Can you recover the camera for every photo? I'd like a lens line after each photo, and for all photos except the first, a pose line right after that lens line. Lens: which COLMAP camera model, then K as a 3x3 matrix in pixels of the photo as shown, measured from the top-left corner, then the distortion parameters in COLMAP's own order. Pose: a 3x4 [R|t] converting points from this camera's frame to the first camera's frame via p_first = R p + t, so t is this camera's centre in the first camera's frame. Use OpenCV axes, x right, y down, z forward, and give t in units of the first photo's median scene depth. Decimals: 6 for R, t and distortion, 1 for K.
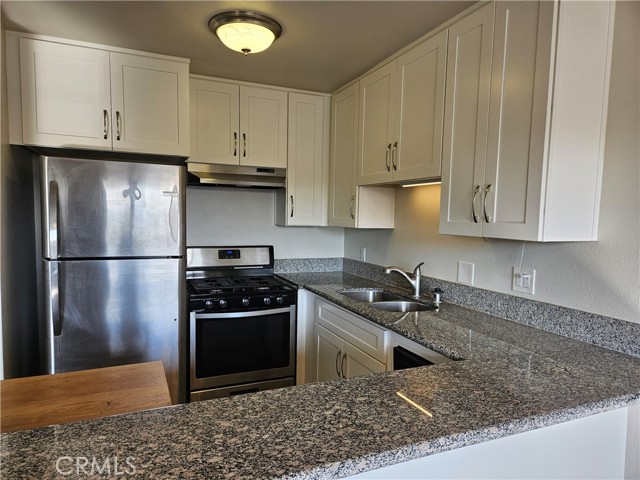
lens RADIAL K [[422.9, 0, 320.0], [0, 422.9, 240.0], [0, 0, 1]] dist [0.049639, -0.042462]
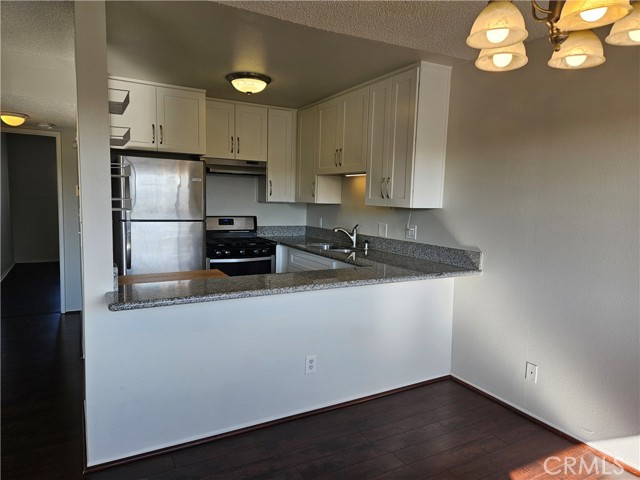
lens RADIAL K [[422.9, 0, 320.0], [0, 422.9, 240.0], [0, 0, 1]] dist [0.049639, -0.042462]
pose [[0.994602, -0.005187, 0.103636, -0.059878], [0.000634, 0.999035, 0.043911, 0.039138], [-0.103764, -0.043608, 0.993645, -0.537996]]
